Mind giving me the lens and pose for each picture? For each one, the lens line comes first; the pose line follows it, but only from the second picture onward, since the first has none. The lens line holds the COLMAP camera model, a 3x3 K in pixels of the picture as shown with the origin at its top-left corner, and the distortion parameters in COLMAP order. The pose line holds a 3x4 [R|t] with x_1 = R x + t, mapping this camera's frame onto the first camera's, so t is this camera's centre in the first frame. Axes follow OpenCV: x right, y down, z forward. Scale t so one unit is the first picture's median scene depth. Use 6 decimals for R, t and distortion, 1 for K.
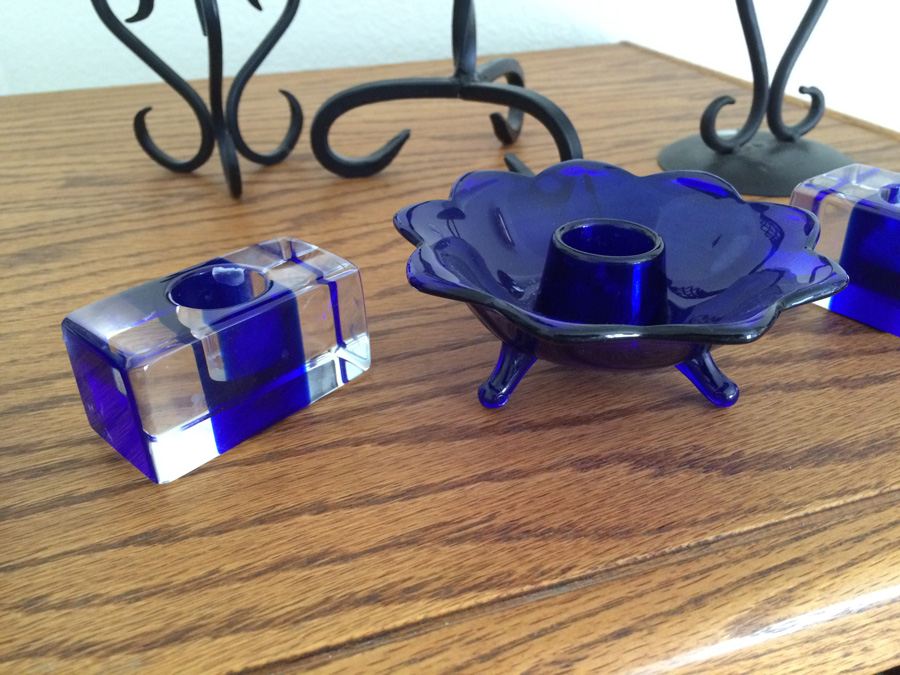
lens RADIAL K [[776.4, 0, 450.0], [0, 776.4, 337.5], [0, 0, 1]] dist [0.073927, -0.110383]
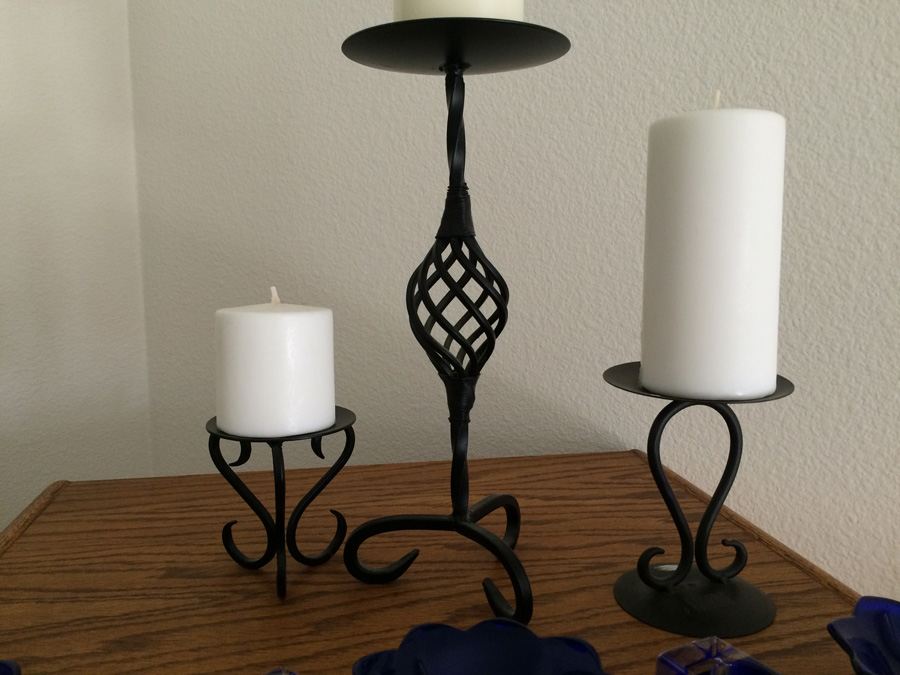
lens RADIAL K [[776.4, 0, 450.0], [0, 776.4, 337.5], [0, 0, 1]] dist [0.073927, -0.110383]
pose [[0.989747, 0.033680, -0.138804, 0.175129], [-0.083981, 0.923295, -0.374799, -0.109501], [0.115534, 0.382613, 0.916656, -0.347470]]
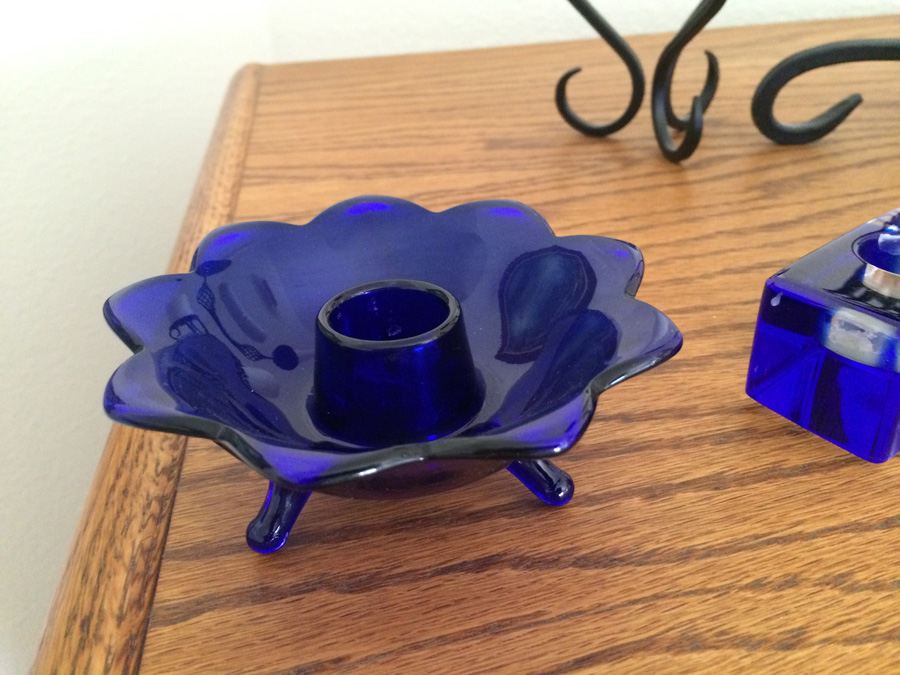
lens RADIAL K [[776.4, 0, 450.0], [0, 776.4, 337.5], [0, 0, 1]] dist [0.073927, -0.110383]
pose [[0.986794, 0.063888, -0.148847, -0.381555], [-0.059278, 0.997620, 0.035209, 0.017367], [0.150742, -0.025921, 0.988233, -0.000446]]
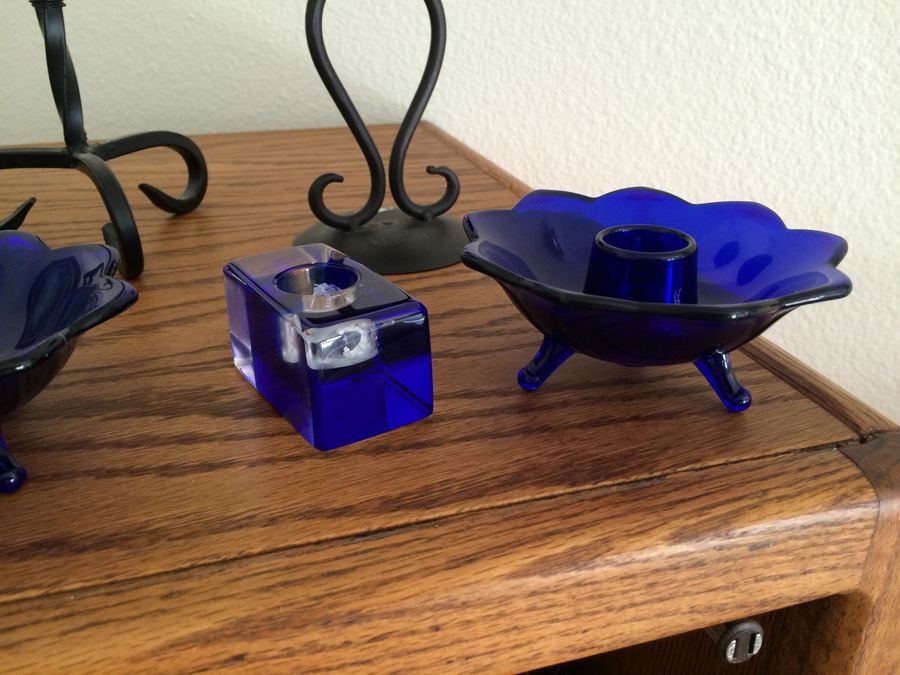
lens RADIAL K [[776.4, 0, 450.0], [0, 776.4, 337.5], [0, 0, 1]] dist [0.073927, -0.110383]
pose [[0.999283, 0.023100, -0.030009, 0.514468], [-0.025626, 0.995903, -0.086719, -0.017903], [0.027882, 0.087426, 0.995781, 0.033665]]
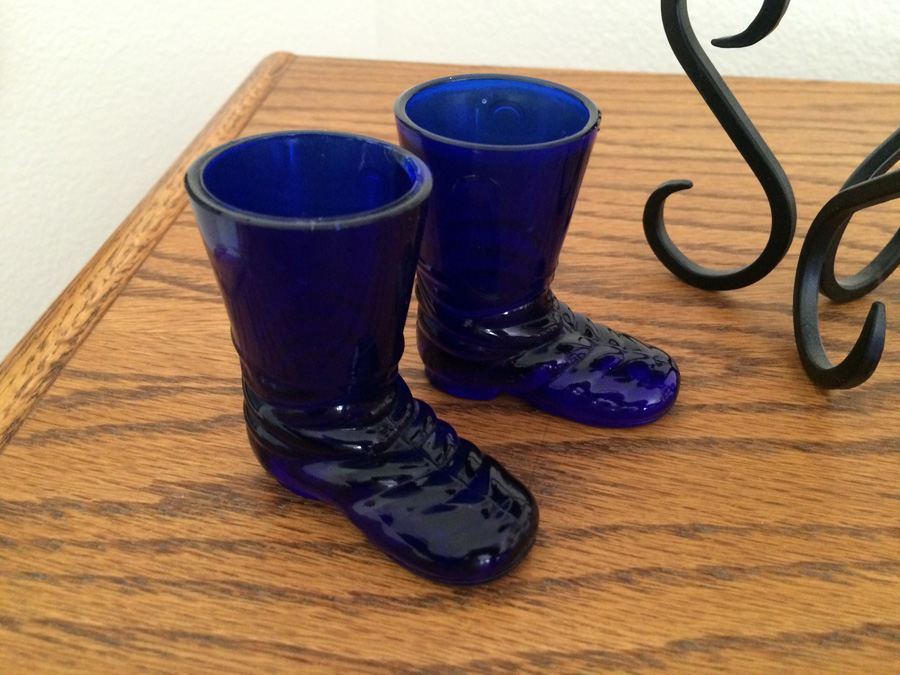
lens RADIAL K [[776.4, 0, 450.0], [0, 776.4, 337.5], [0, 0, 1]] dist [0.073927, -0.110383]
pose [[0.929514, 0.254885, -0.266528, -0.369399], [-0.230992, 0.965773, 0.118003, -0.212516], [0.287483, -0.048119, 0.956576, 0.375112]]
